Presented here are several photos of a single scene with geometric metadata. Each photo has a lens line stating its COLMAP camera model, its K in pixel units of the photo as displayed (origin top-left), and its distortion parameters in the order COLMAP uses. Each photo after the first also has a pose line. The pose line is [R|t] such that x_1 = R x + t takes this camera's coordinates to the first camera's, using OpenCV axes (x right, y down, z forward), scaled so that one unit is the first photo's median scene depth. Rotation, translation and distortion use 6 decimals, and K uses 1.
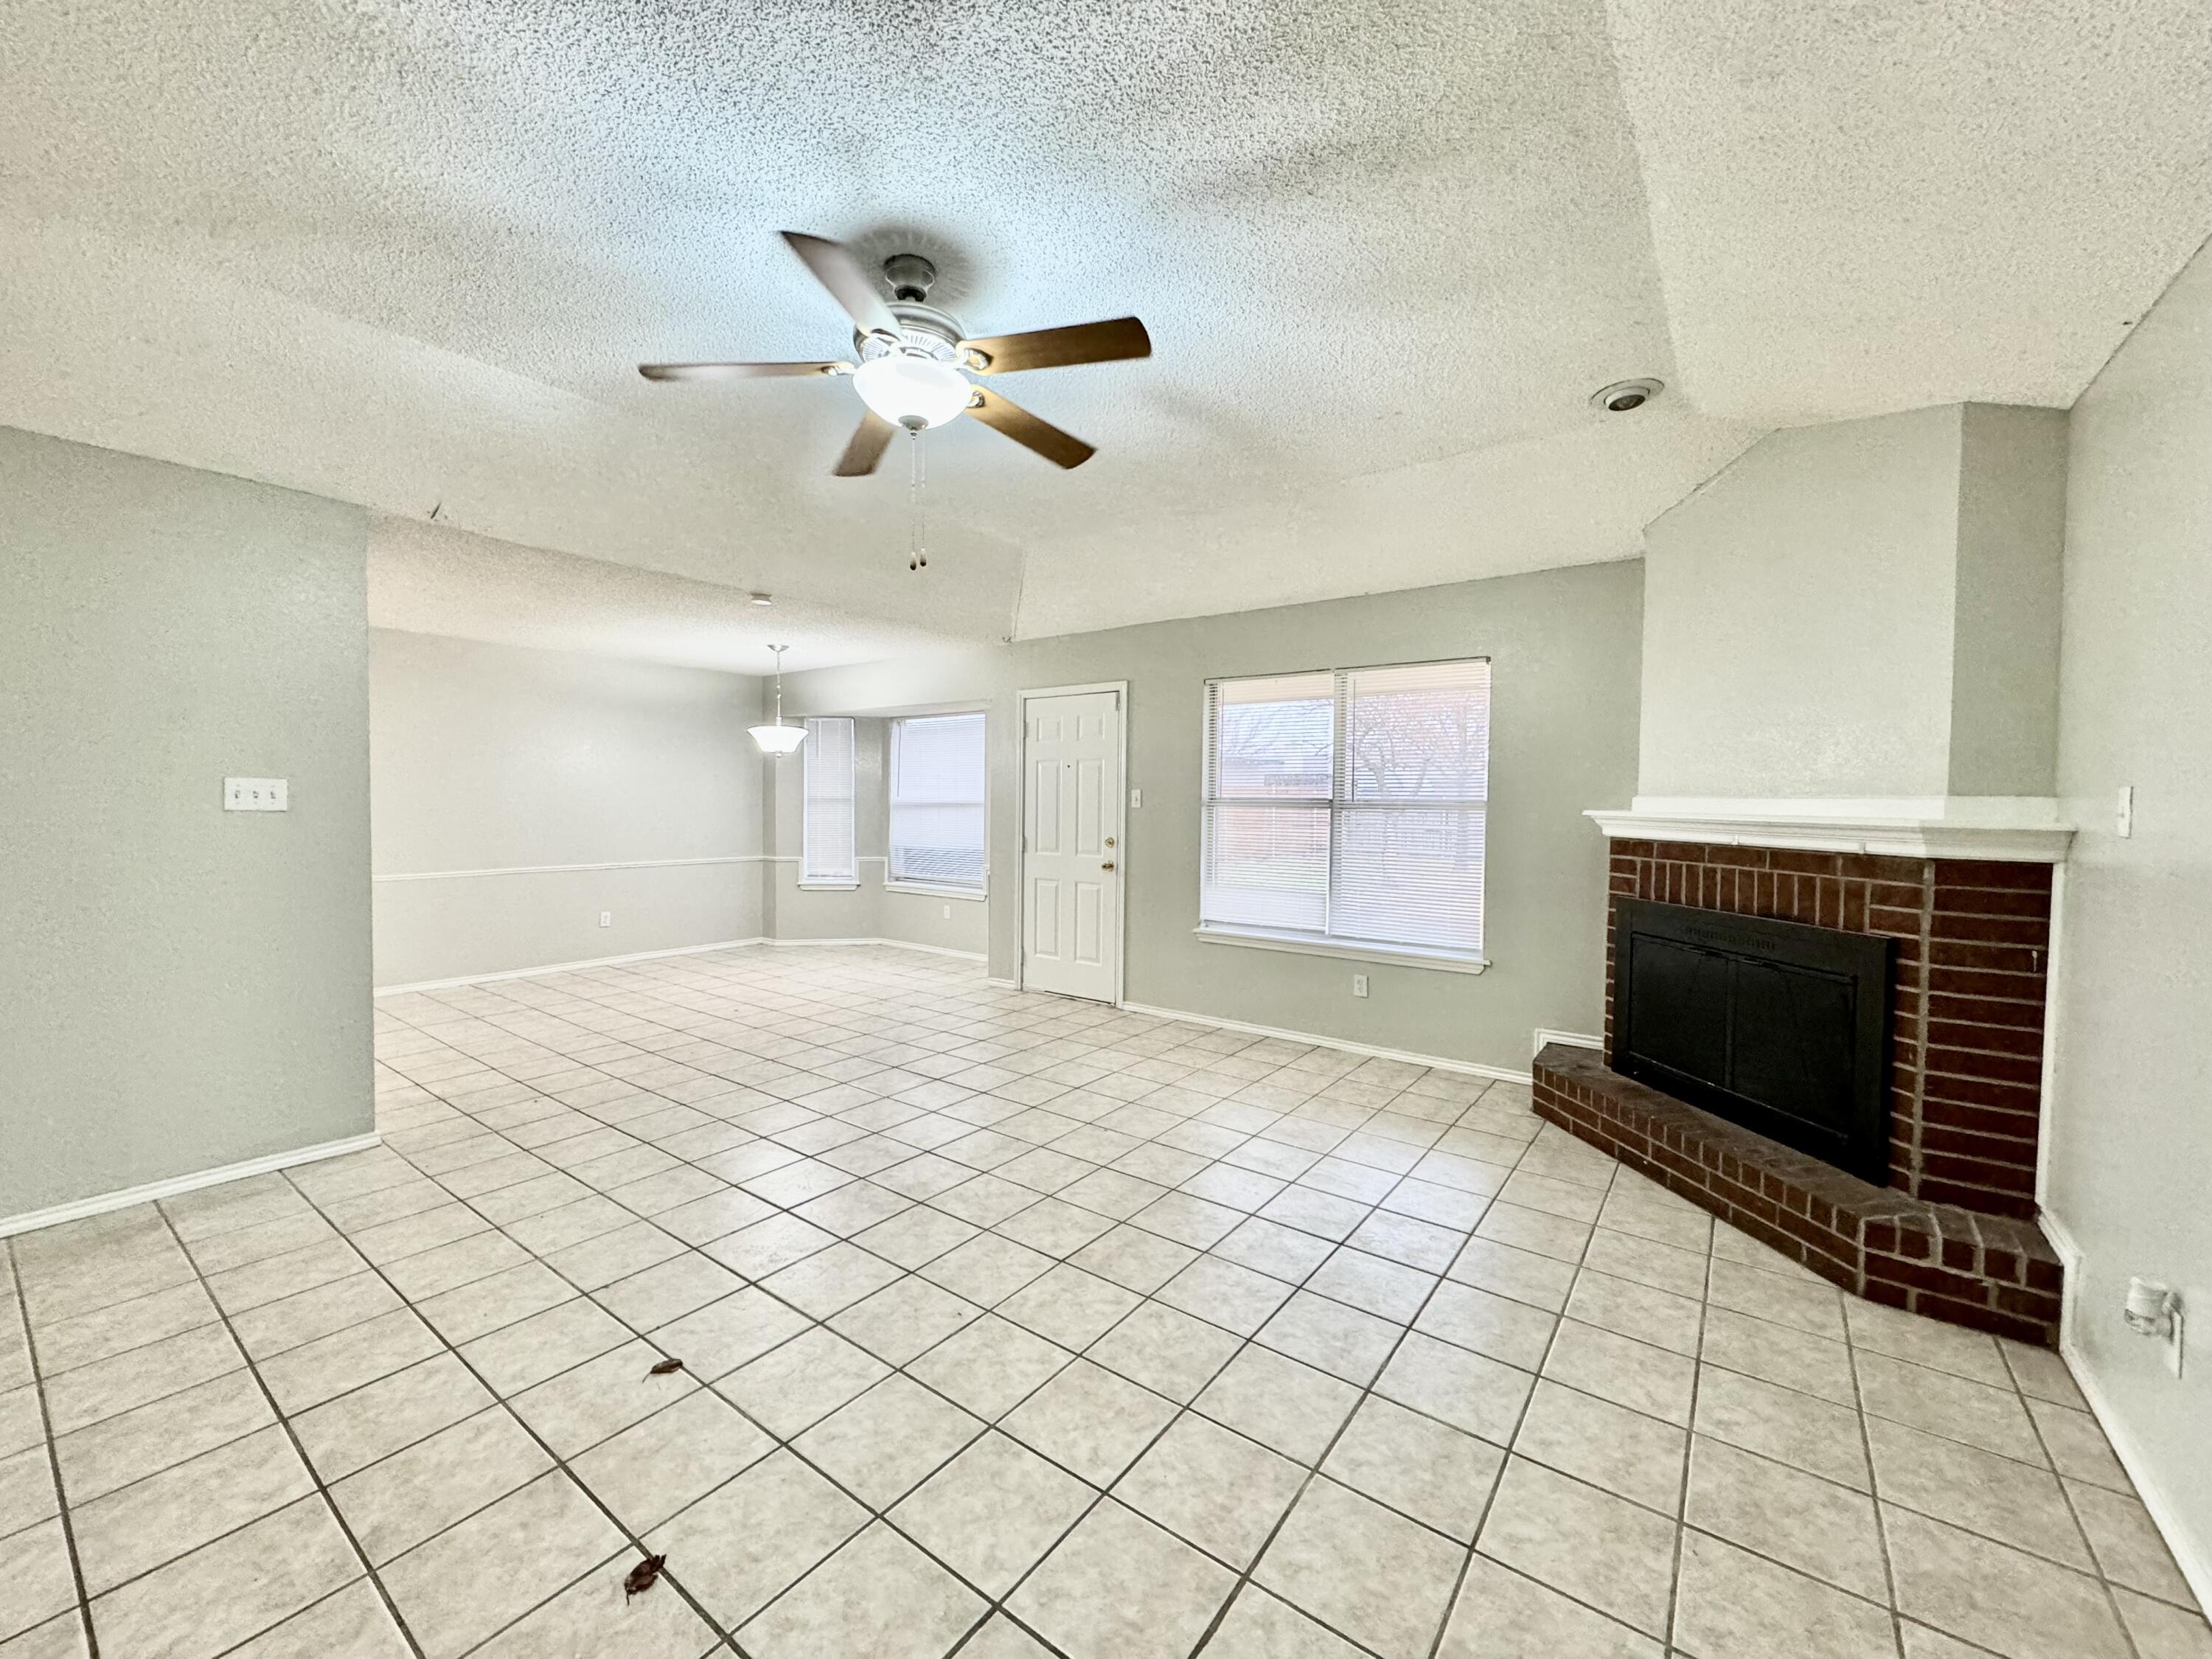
lens RADIAL K [[879.2, 0, 1105.7], [0, 879.2, 818.7], [0, 0, 1]] dist [-0.000392, 0.000237]
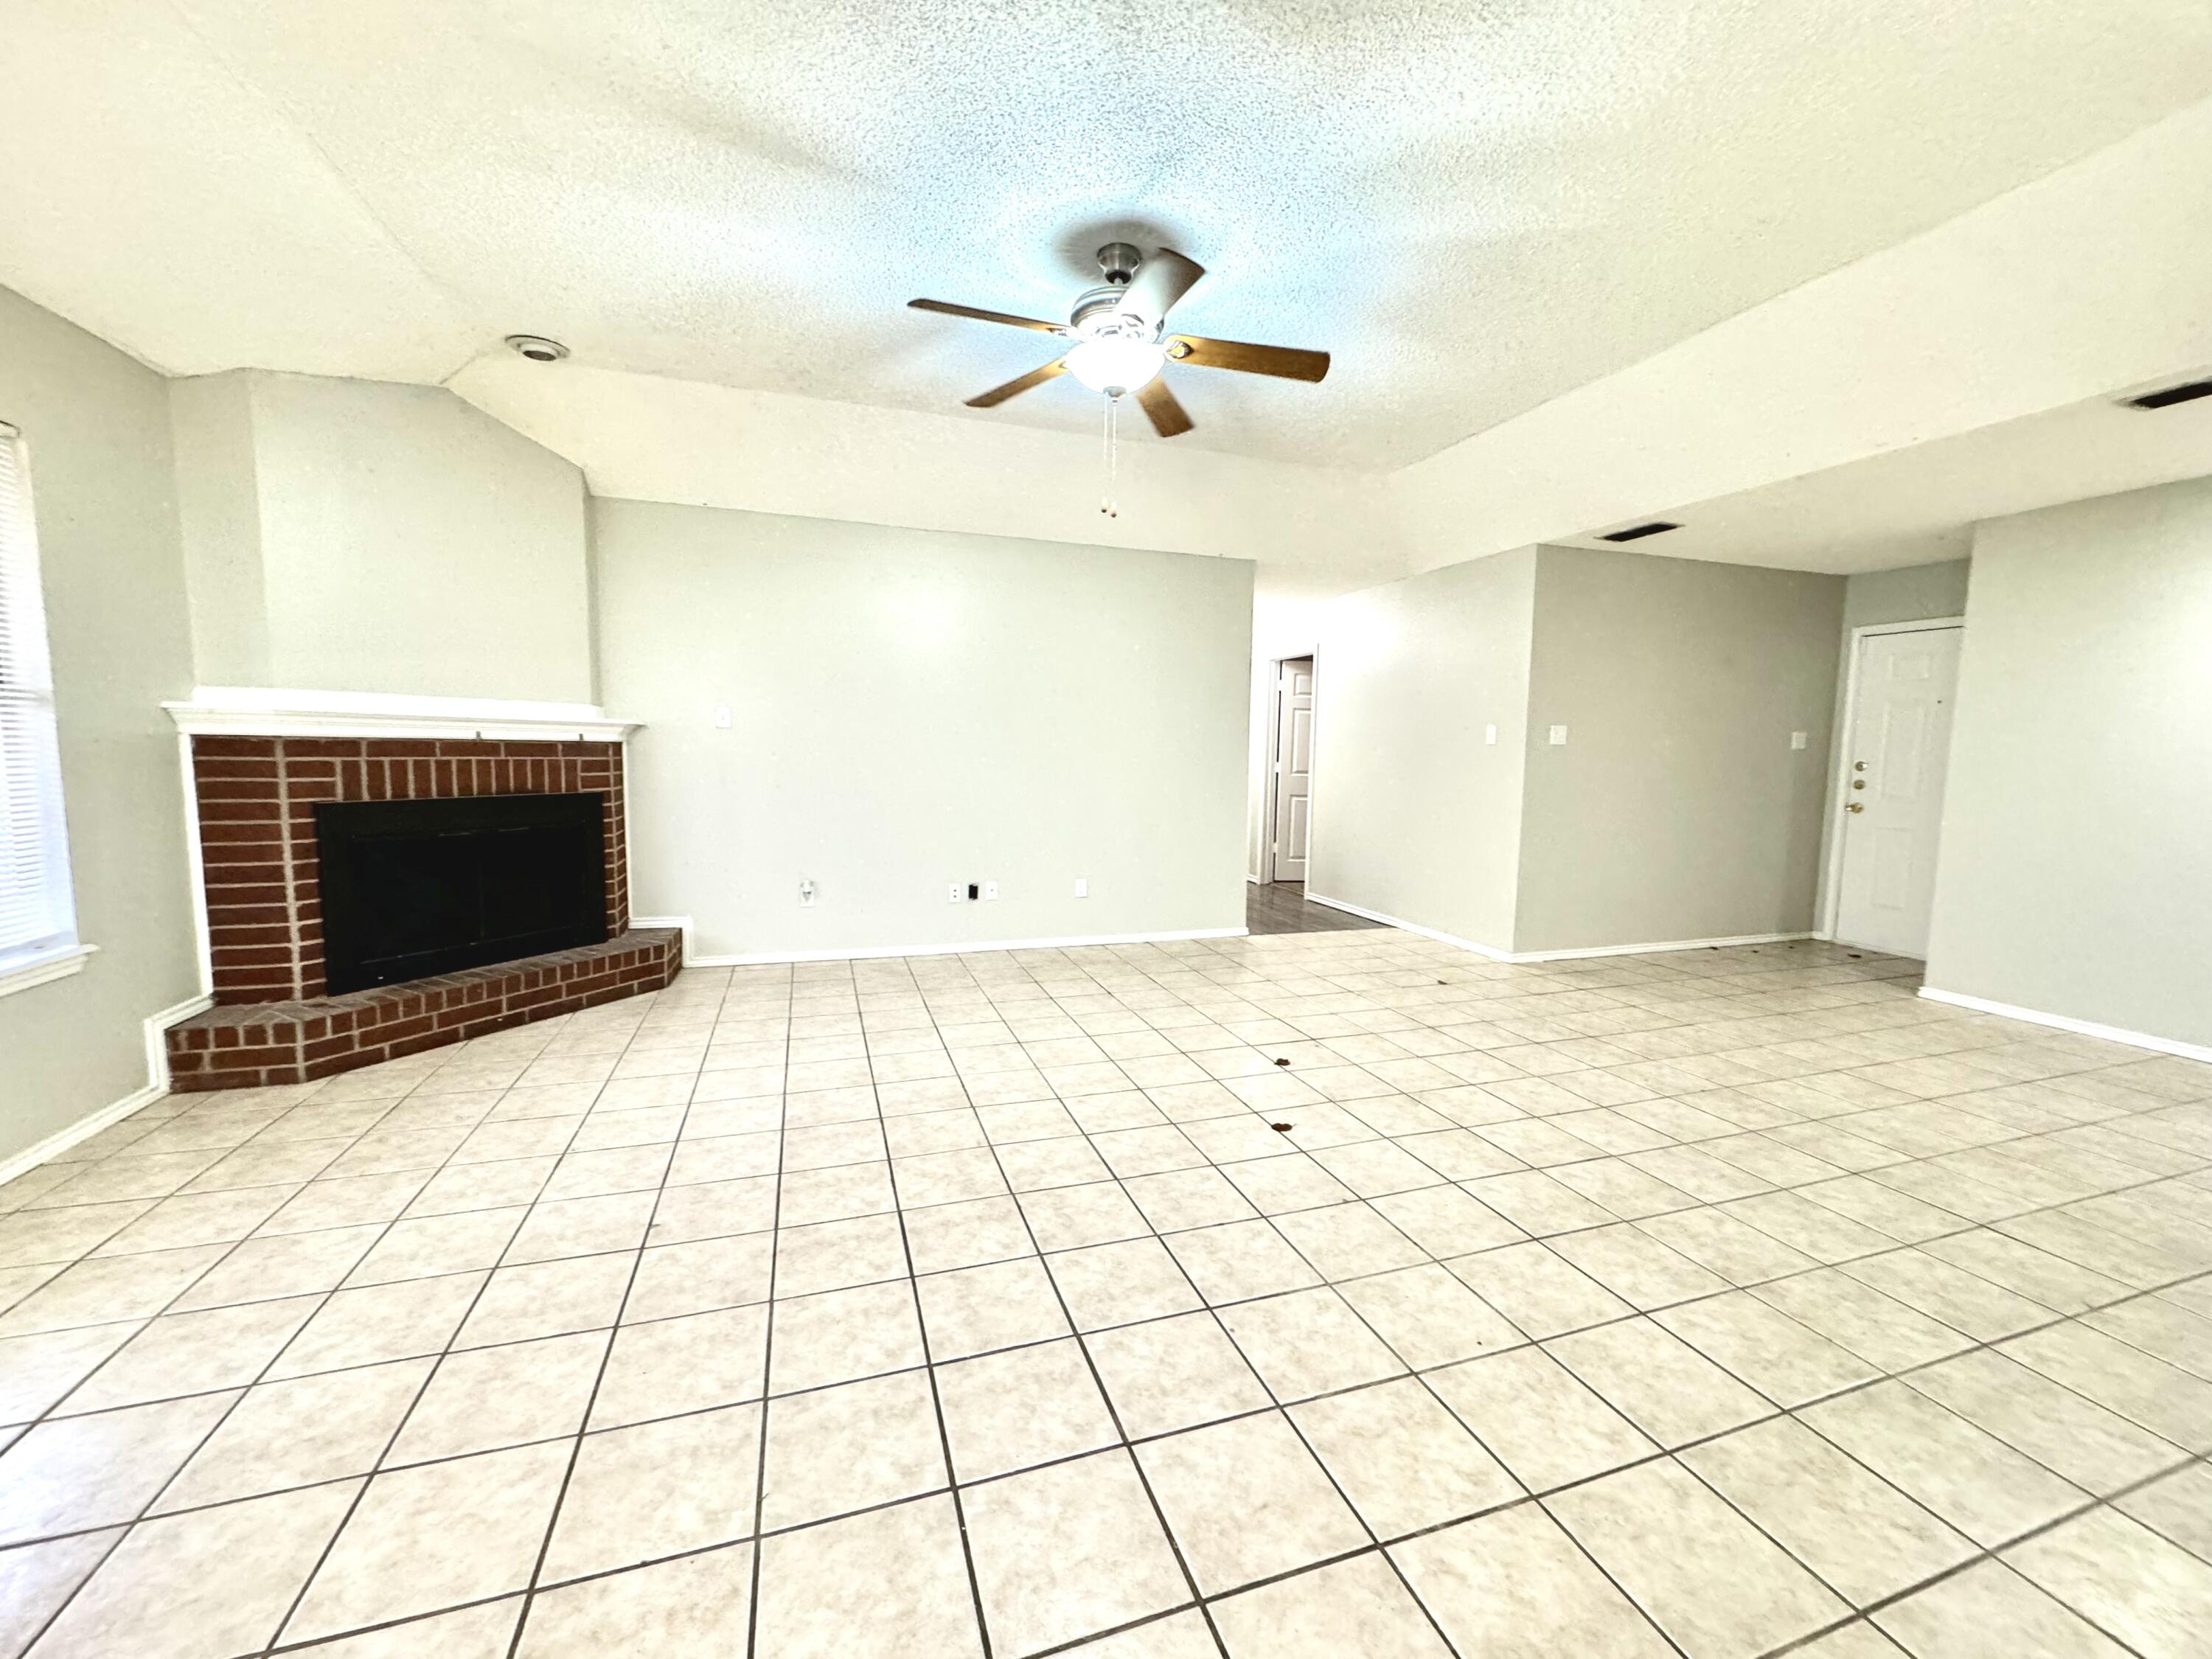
lens RADIAL K [[879.2, 0, 1098.7], [0, 879.2, 840.7], [0, 0, 1]] dist [-0.000392, 0.000237]
pose [[-0.816353, -0.087435, 0.570896, -0.705507], [-0.012794, 0.990969, 0.133476, -0.004021], [-0.577411, 0.101660, -0.810100, 1.557955]]
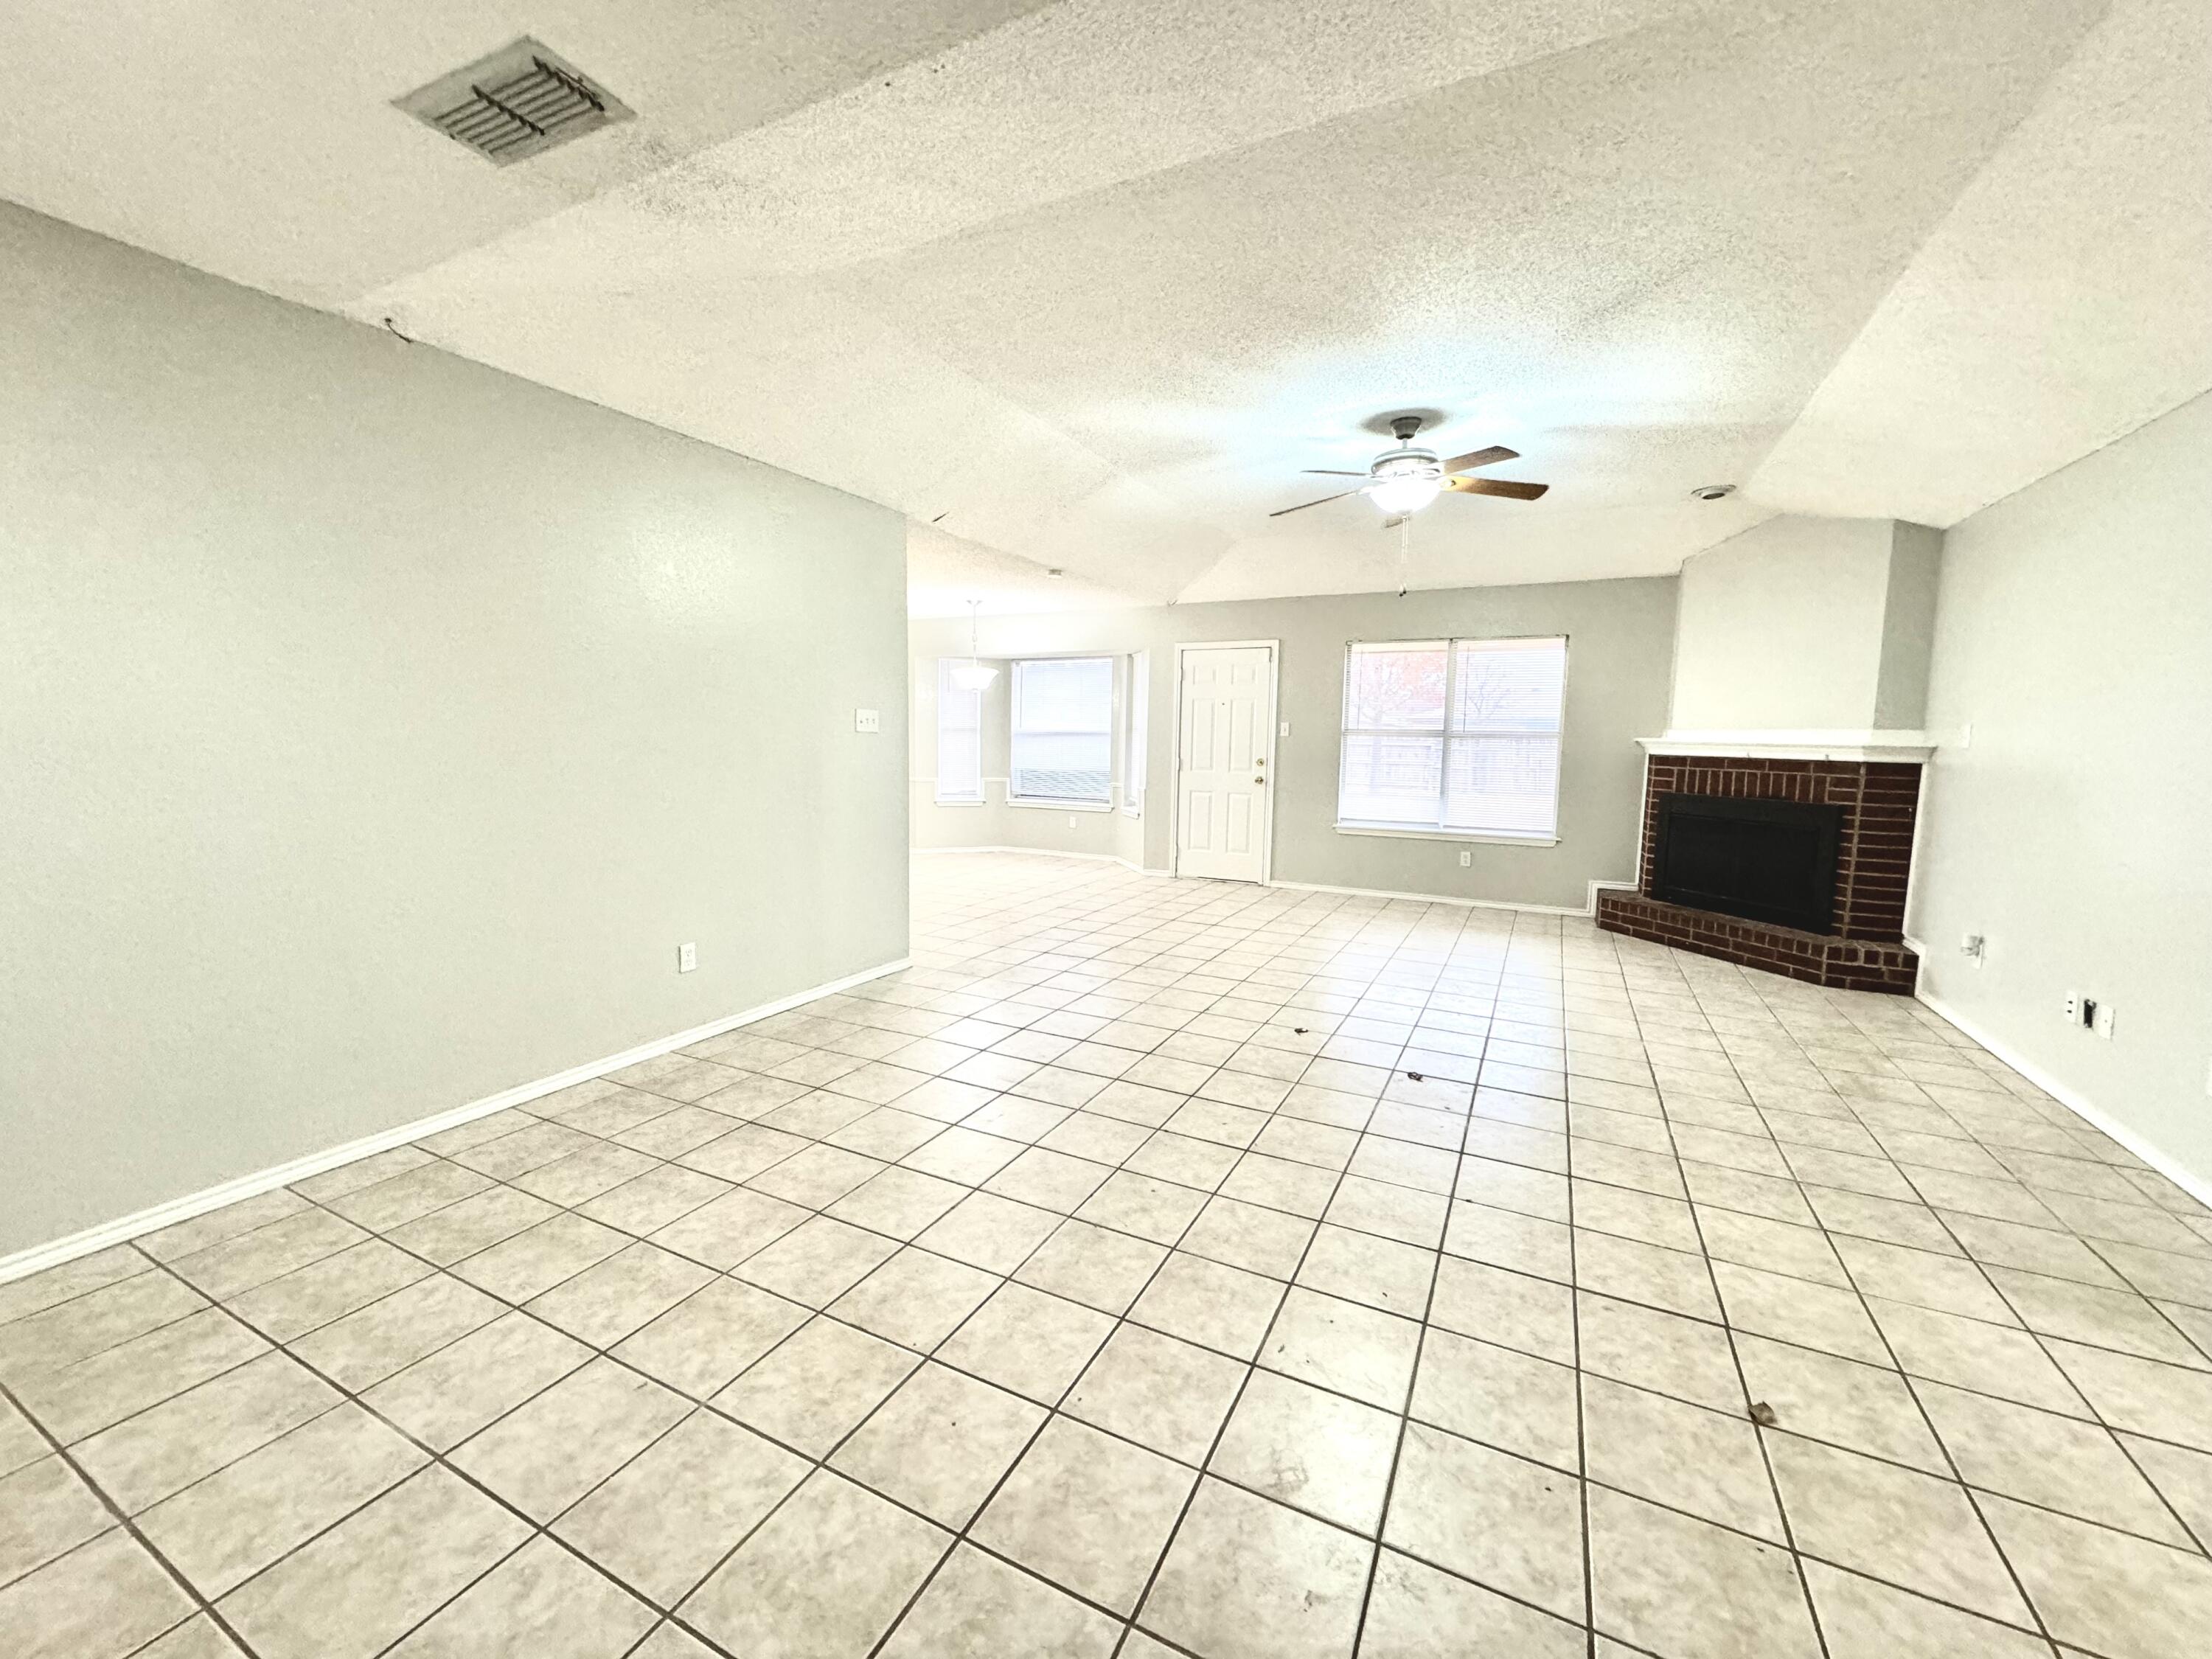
lens RADIAL K [[879.2, 0, 1108.6], [0, 879.2, 817.2], [0, 0, 1]] dist [-0.000392, 0.000237]
pose [[0.985882, -0.010105, 0.167138, -0.841714], [-0.002322, 0.997256, 0.073989, 0.022638], [-0.167427, -0.073332, 0.983153, -0.515167]]
